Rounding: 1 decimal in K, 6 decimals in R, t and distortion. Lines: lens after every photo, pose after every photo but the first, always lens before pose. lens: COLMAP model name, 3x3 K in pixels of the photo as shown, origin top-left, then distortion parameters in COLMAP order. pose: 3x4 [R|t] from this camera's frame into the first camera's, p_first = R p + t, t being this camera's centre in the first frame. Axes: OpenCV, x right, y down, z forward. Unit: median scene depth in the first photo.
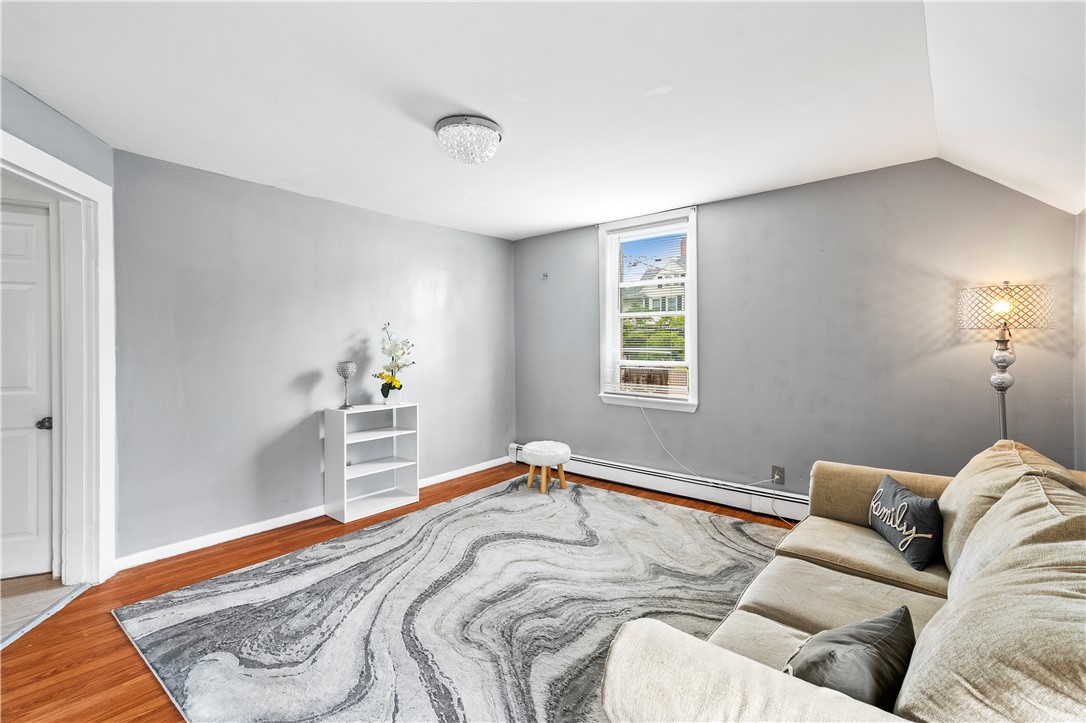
lens RADIAL K [[480.7, 0, 541.4], [0, 480.7, 355.0], [0, 0, 1]] dist [0.019524, 0.000437]
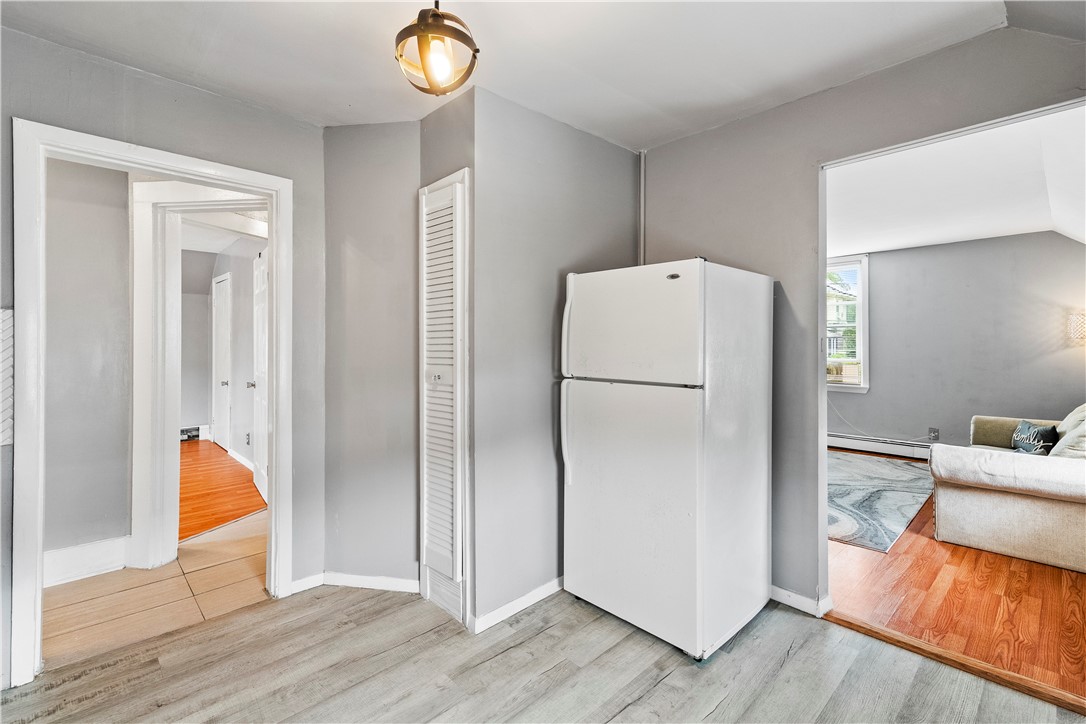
lens RADIAL K [[480.7, 0, 546.0], [0, 480.7, 350.0], [0, 0, 1]] dist [0.019524, 0.000437]
pose [[0.993620, 0.008200, -0.112485, -0.536924], [-0.010106, 0.999815, -0.016386, 0.023988], [0.112329, 0.017418, 0.993518, -0.640833]]
